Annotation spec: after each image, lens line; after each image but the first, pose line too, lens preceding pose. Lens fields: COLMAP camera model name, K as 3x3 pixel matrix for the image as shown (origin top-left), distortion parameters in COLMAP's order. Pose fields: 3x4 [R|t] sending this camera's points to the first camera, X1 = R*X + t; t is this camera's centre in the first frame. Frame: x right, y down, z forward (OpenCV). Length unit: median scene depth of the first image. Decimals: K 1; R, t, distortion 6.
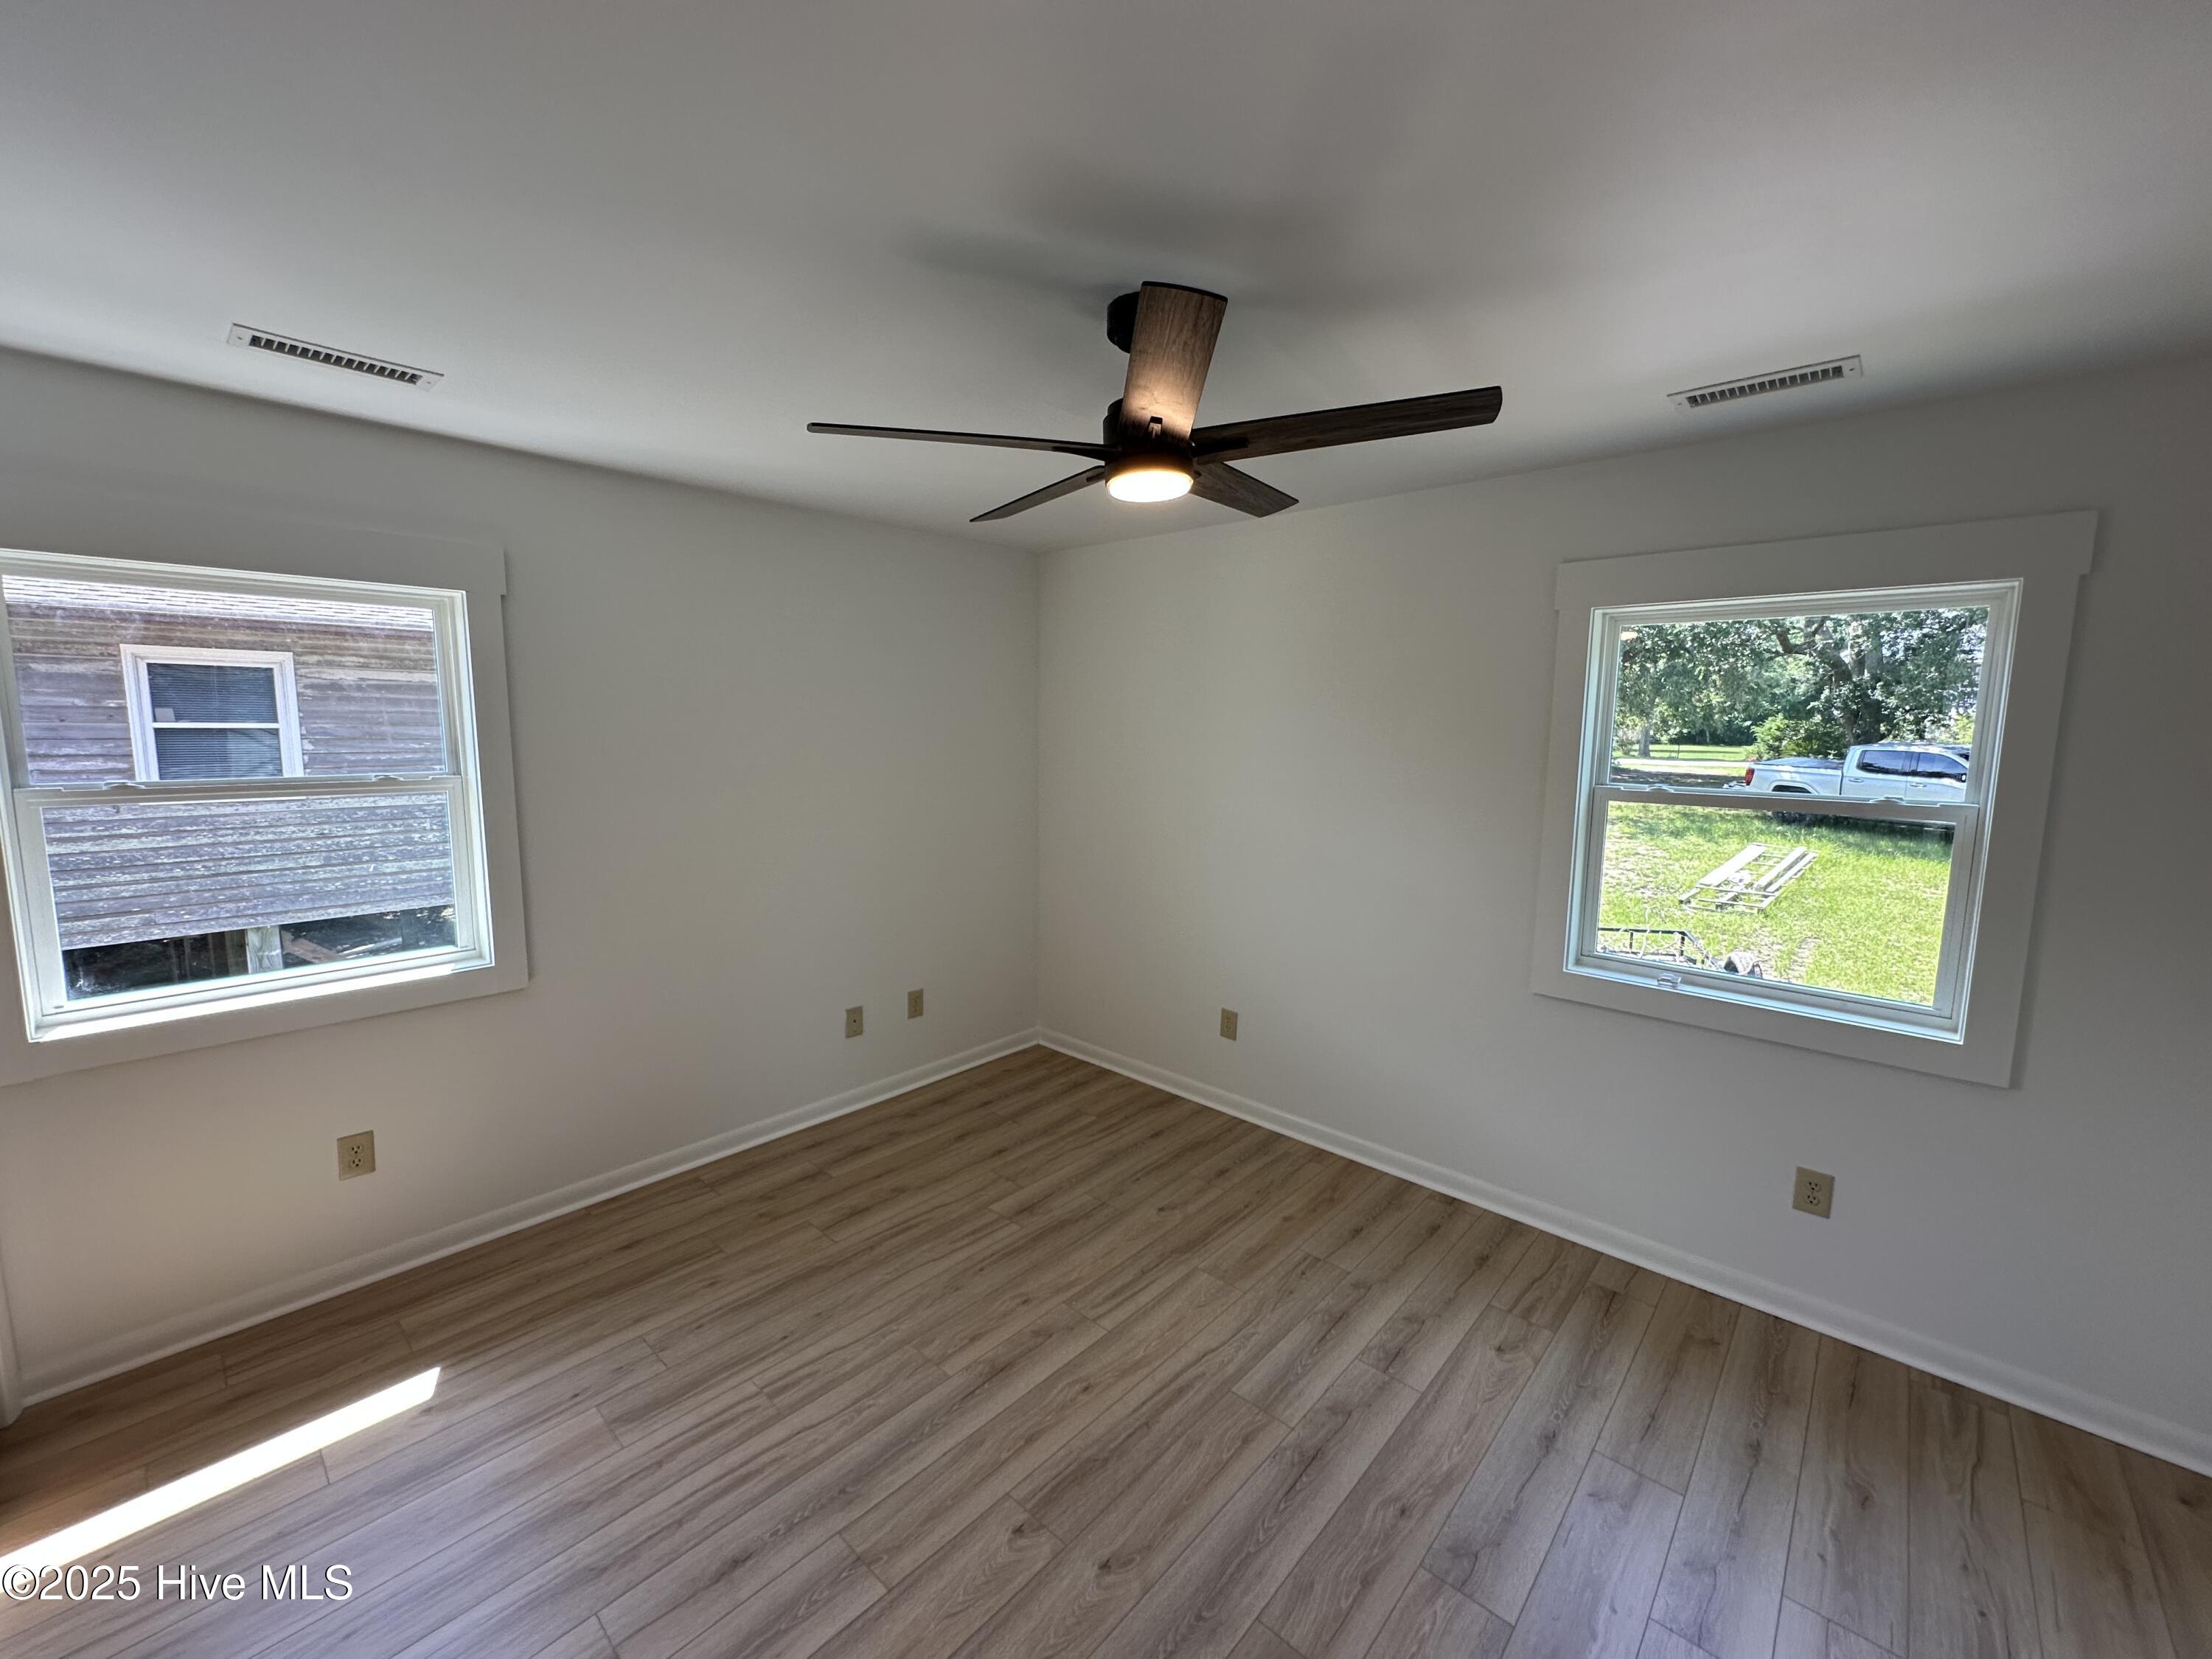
lens RADIAL K [[885.6, 0, 1107.1], [0, 885.6, 829.9], [0, 0, 1]] dist [-0.002888, 0.001122]
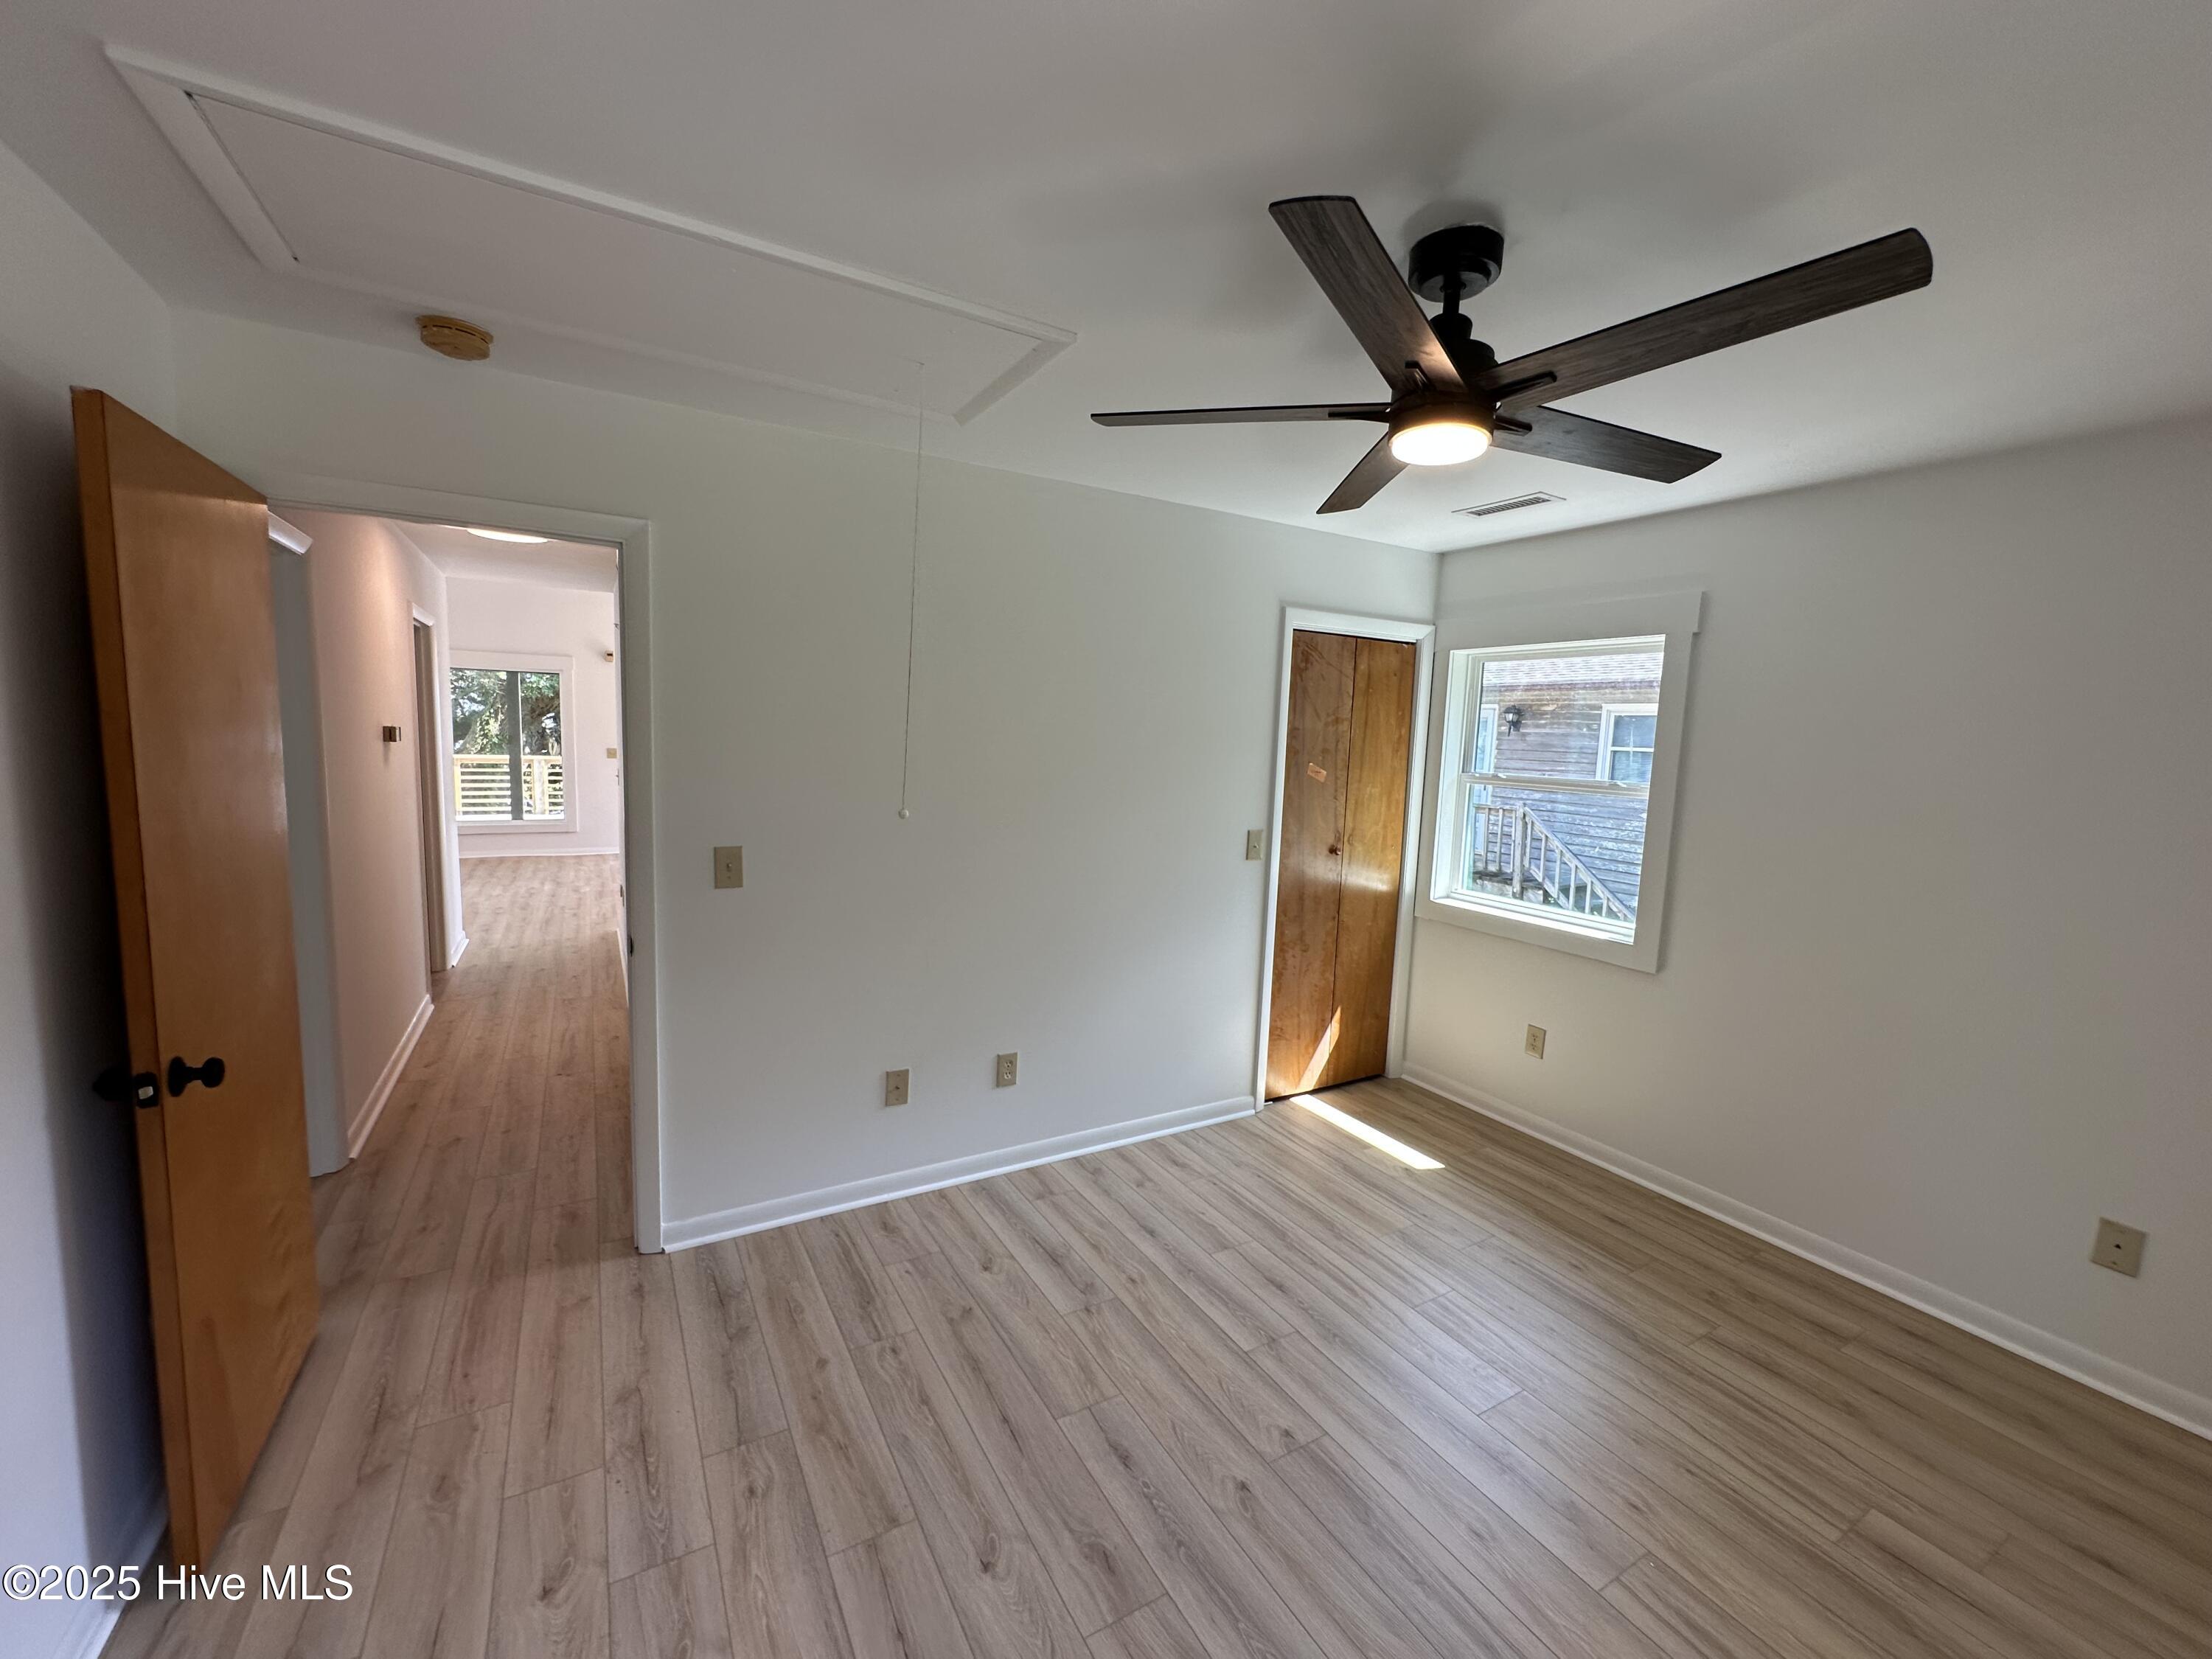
lens RADIAL K [[885.6, 0, 1107.1], [0, 885.6, 829.9], [0, 0, 1]] dist [-0.002888, 0.001122]
pose [[-0.300727, 0.082314, -0.950151, 0.723537], [-0.155366, 0.978731, 0.133964, -0.056102], [0.940970, 0.187908, -0.281543, 0.709135]]
